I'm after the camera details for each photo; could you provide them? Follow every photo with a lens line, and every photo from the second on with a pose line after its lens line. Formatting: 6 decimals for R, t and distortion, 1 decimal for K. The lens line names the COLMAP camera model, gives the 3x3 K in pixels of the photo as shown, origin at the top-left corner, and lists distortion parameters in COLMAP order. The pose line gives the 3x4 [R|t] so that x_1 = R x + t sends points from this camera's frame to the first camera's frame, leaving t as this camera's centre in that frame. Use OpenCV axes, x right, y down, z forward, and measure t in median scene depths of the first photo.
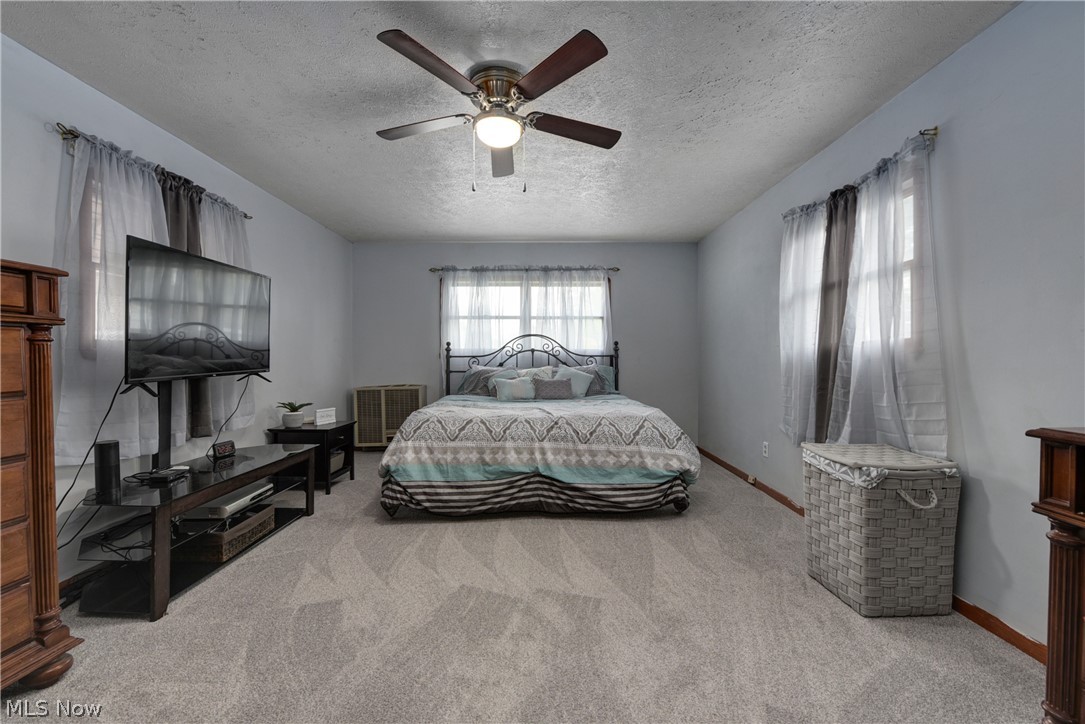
lens RADIAL K [[453.8, 0, 542.5], [0, 453.8, 362.0], [0, 0, 1]] dist [-0.002565, -0.003690]
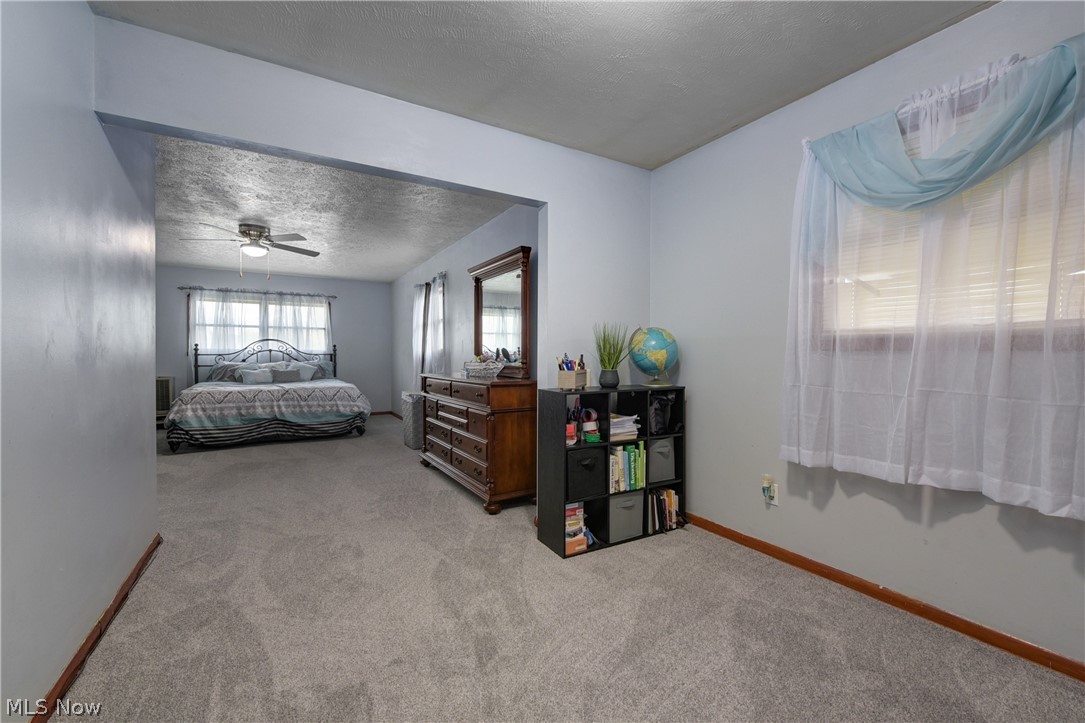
lens RADIAL K [[453.8, 0, 542.5], [0, 453.8, 361.5], [0, 0, 1]] dist [-0.002565, -0.003690]
pose [[0.863431, -0.005443, 0.504438, -0.002008], [0.002988, 0.999979, 0.005676, 0.004176], [-0.504458, -0.003393, 0.863429, -0.752162]]
